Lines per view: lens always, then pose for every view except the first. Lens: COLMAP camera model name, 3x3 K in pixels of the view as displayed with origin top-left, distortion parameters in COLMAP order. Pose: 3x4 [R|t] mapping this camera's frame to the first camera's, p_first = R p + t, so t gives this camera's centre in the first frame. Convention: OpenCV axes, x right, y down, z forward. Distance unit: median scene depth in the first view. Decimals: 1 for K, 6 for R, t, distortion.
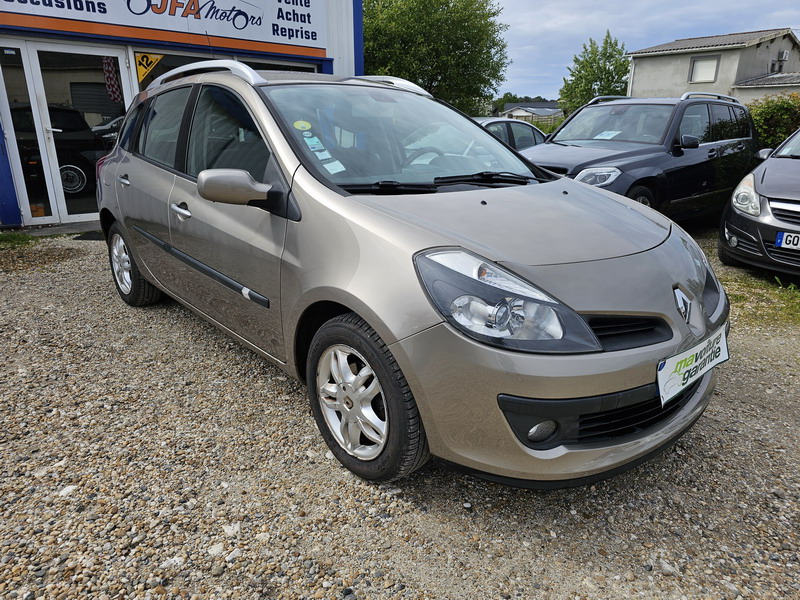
lens RADIAL K [[535.3, 0, 403.5], [0, 535.3, 299.3], [0, 0, 1]] dist [0.032313, -0.019380]
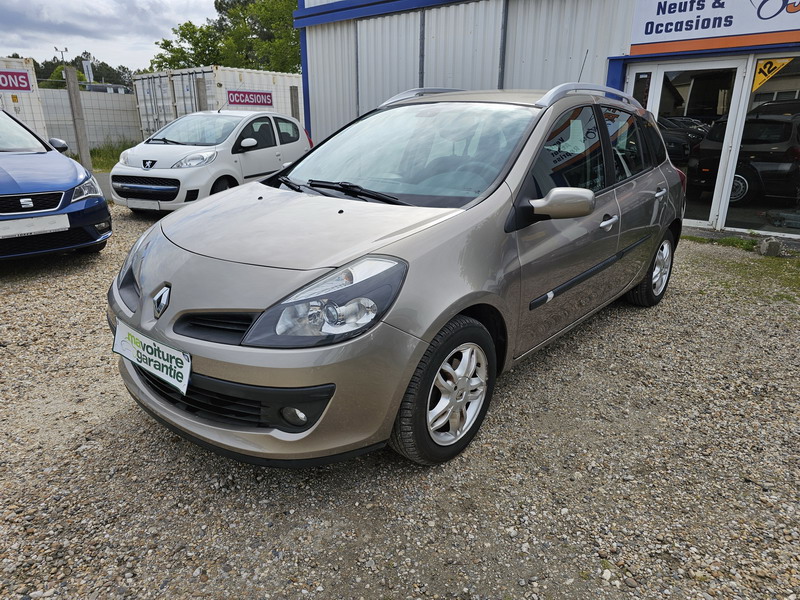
lens RADIAL K [[535.3, 0, 403.5], [0, 535.3, 299.3], [0, 0, 1]] dist [0.032313, -0.019380]
pose [[0.129302, 0.296945, -0.946100, 0.410151], [-0.313658, 0.917368, 0.245060, -0.105615], [0.940691, 0.265065, 0.211757, 0.310233]]
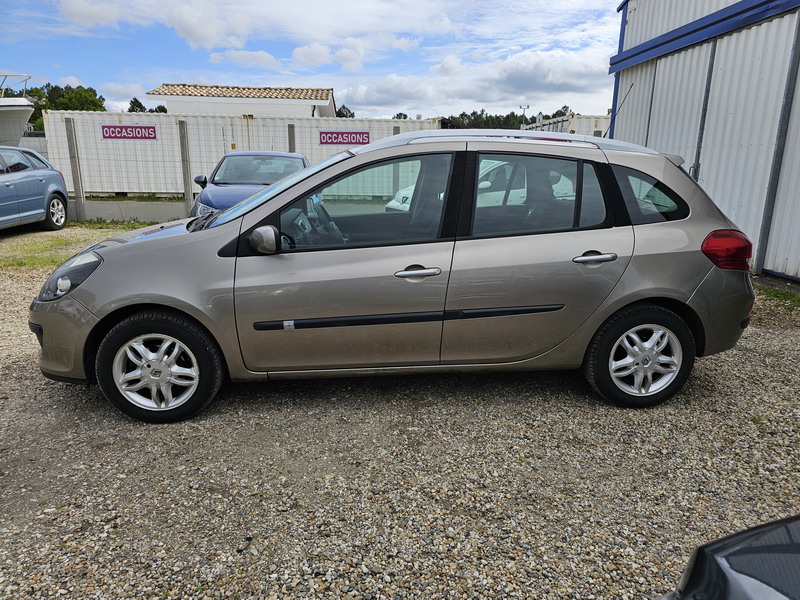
lens RADIAL K [[540.9, 0, 400.0], [0, 540.9, 300.0], [0, 0, 1]] dist [-0.046838, 0.054440]
pose [[-0.583292, 0.173923, -0.793423, 0.328140], [-0.289256, 0.868294, 0.402984, -0.230098], [0.759013, 0.464560, -0.456161, 0.693665]]
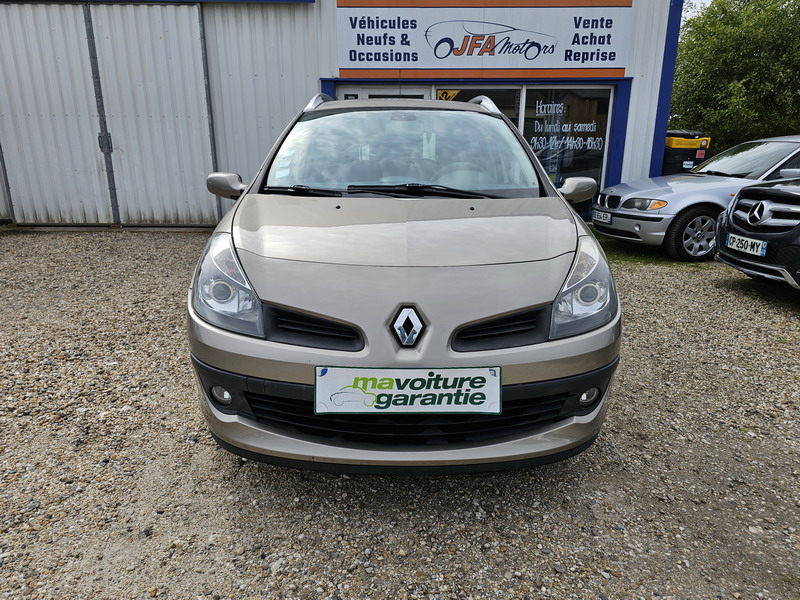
lens RADIAL K [[537.4, 0, 400.3], [0, 537.4, 304.7], [0, 0, 1]] dist [0.044743, -0.046776]
pose [[0.747311, 0.176629, -0.640569, 0.275808], [-0.202214, 0.978752, 0.033968, -0.013696], [0.632958, 0.104148, 0.767149, 0.072683]]
